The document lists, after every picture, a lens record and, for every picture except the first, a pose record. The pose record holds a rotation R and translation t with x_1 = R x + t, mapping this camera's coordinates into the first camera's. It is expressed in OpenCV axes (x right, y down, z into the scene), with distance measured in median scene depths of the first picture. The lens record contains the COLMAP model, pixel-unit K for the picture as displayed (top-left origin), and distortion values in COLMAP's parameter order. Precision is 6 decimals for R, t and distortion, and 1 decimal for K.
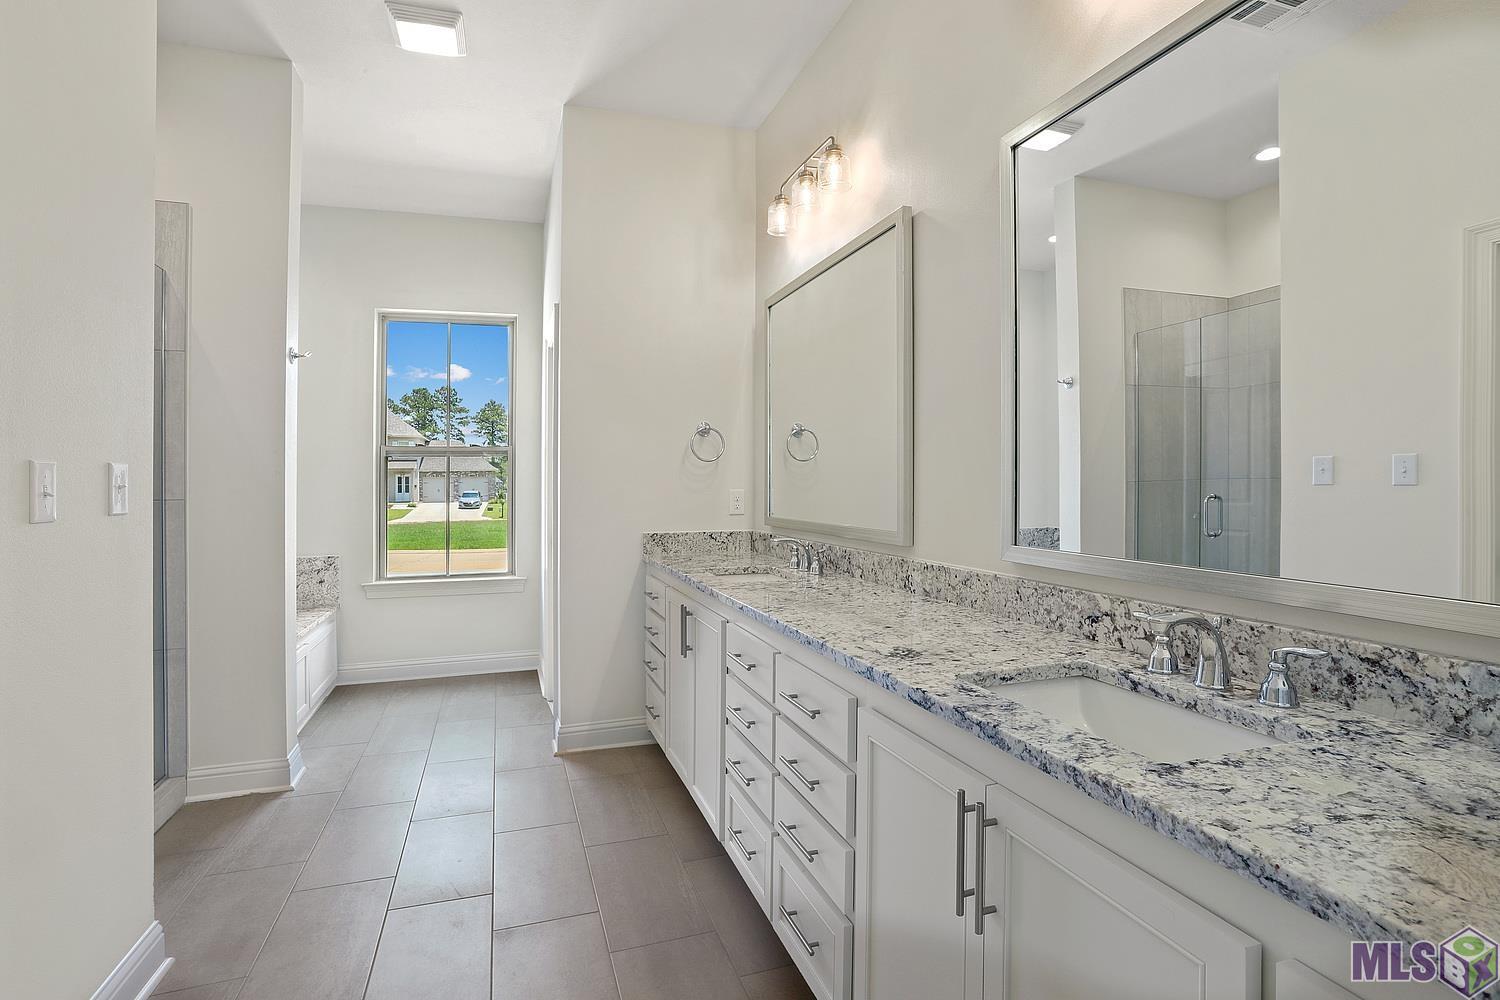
lens RADIAL K [[730.9, 0, 751.4], [0, 730.9, 489.3], [0, 0, 1]] dist [-0.015578, 0.007343]
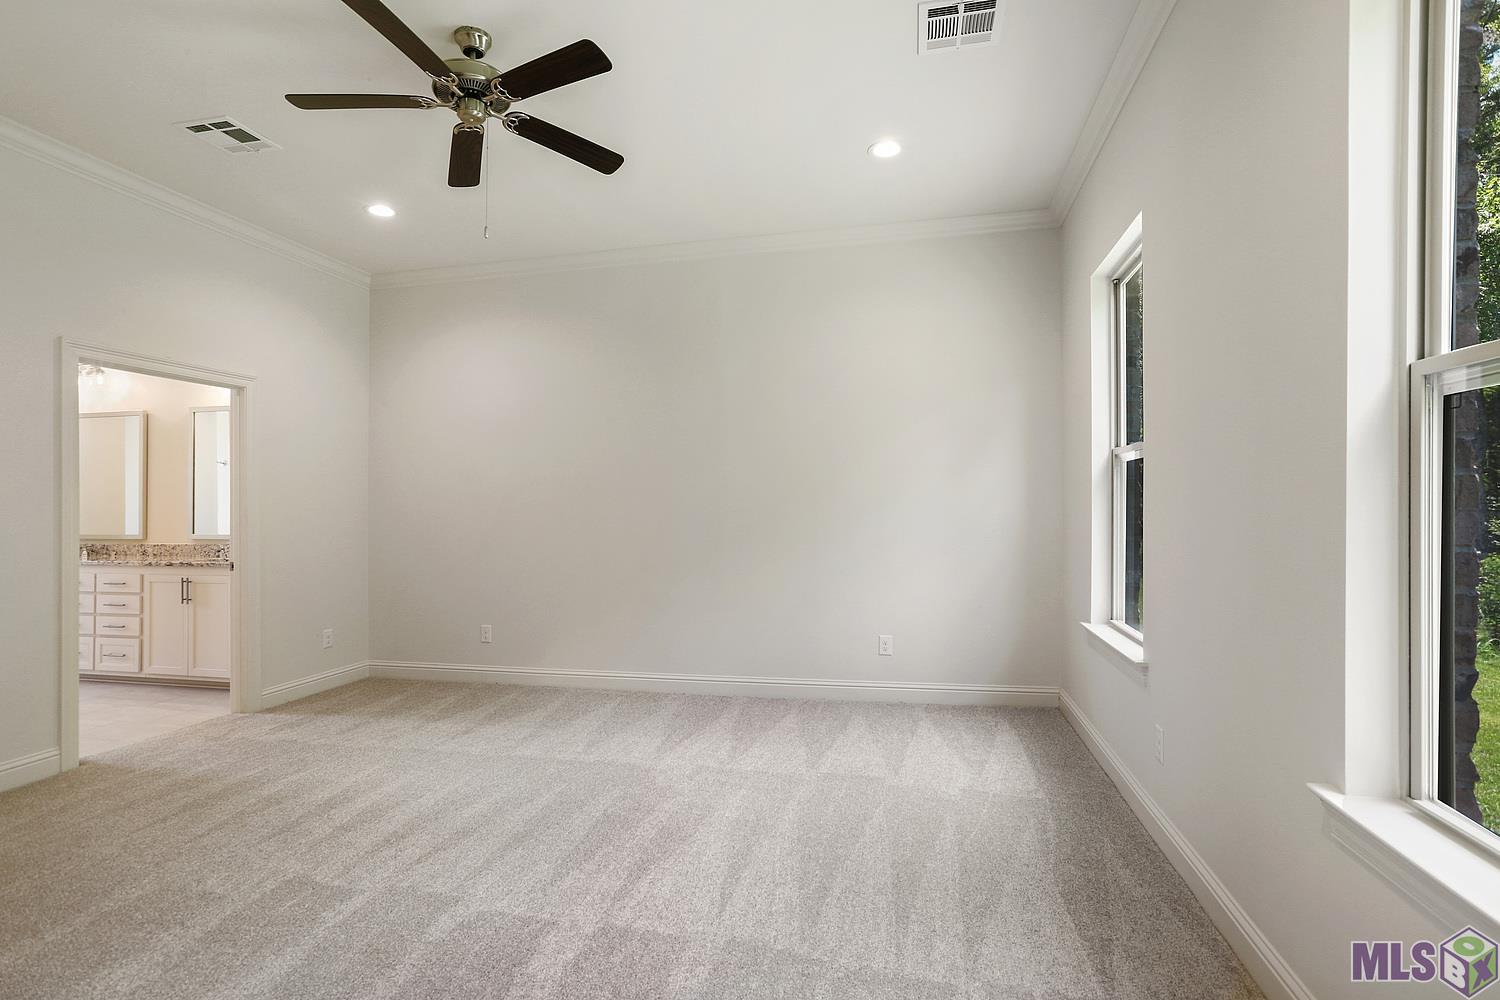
lens RADIAL K [[730.9, 0, 754.6], [0, 730.9, 505.1], [0, 0, 1]] dist [-0.015578, 0.007343]
pose [[0.528117, 0.002095, 0.849169, -1.133308], [0.014688, 0.999825, -0.011601, 0.024516], [-0.849045, 0.018599, 0.527993, -3.013265]]
